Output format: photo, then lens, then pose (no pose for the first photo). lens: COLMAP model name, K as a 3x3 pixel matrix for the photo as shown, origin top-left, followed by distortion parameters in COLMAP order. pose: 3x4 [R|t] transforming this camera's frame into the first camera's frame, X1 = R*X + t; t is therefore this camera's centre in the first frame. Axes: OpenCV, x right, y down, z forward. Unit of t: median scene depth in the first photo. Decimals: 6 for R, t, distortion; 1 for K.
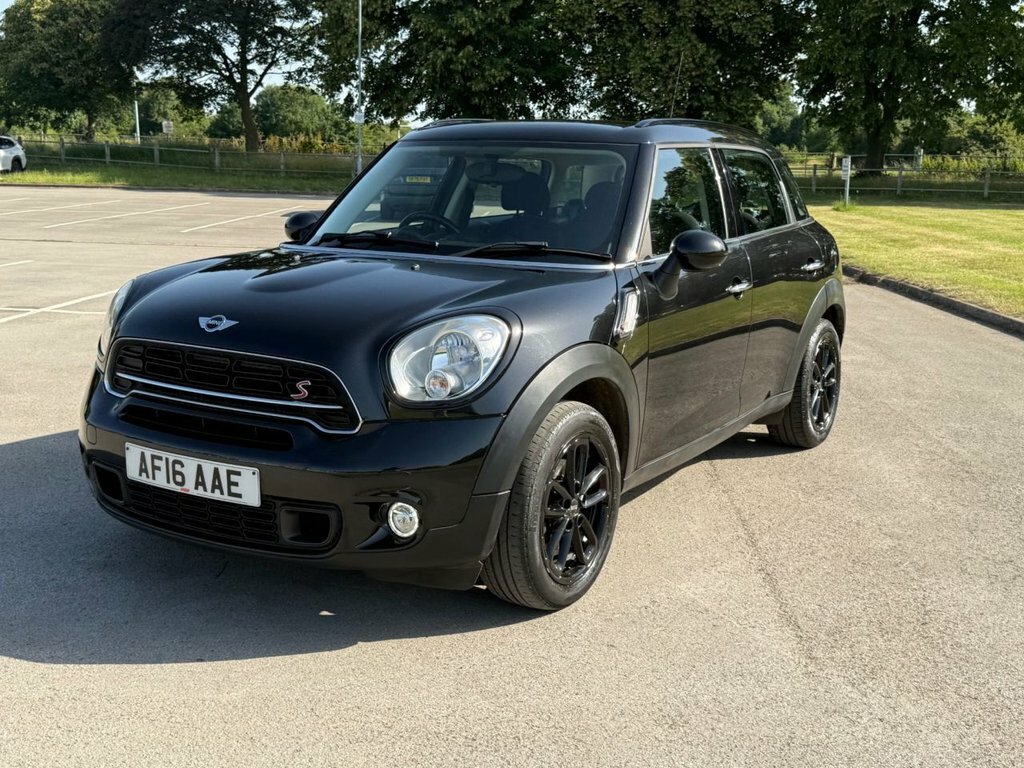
lens RADIAL K [[1110.3, 0, 550.8], [0, 1110.3, 394.4], [0, 0, 1]] dist [0.060570, 0.000000]
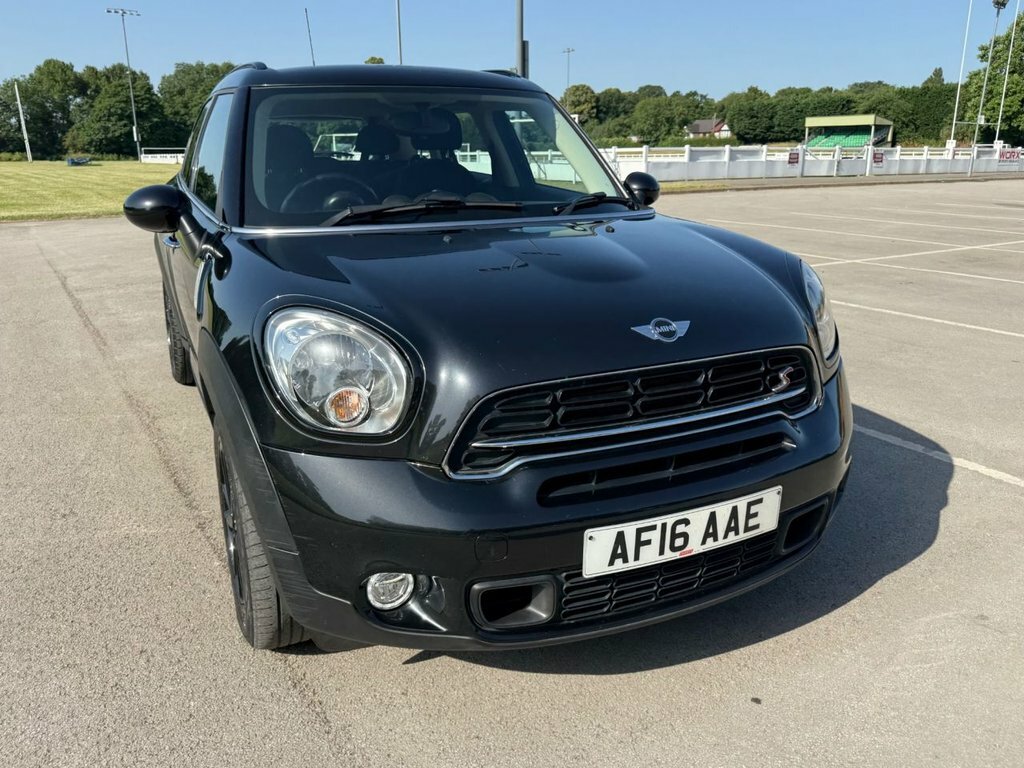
lens RADIAL K [[791.8, 0, 502.9], [0, 791.8, 380.8], [0, 0, 1]] dist [0.044290, -0.049587]
pose [[0.589745, -0.265714, 0.762625, -0.751399], [0.183512, 0.963712, 0.193865, -0.147865], [-0.786463, 0.025620, 0.617106, 0.736193]]
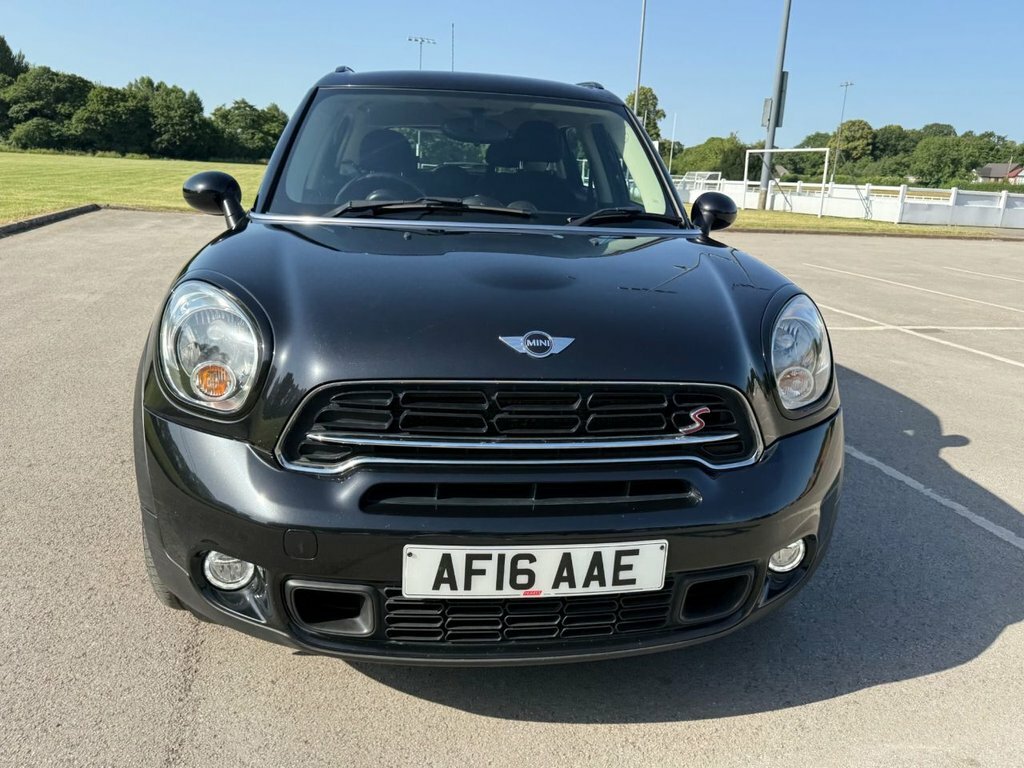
lens RADIAL K [[791.8, 0, 517.5], [0, 791.8, 364.0], [0, 0, 1]] dist [0.044290, -0.049587]
pose [[0.798265, -0.140414, 0.585710, -0.575699], [0.095277, 0.989640, 0.107397, -0.100867], [-0.594723, -0.029927, 0.803374, 0.601042]]
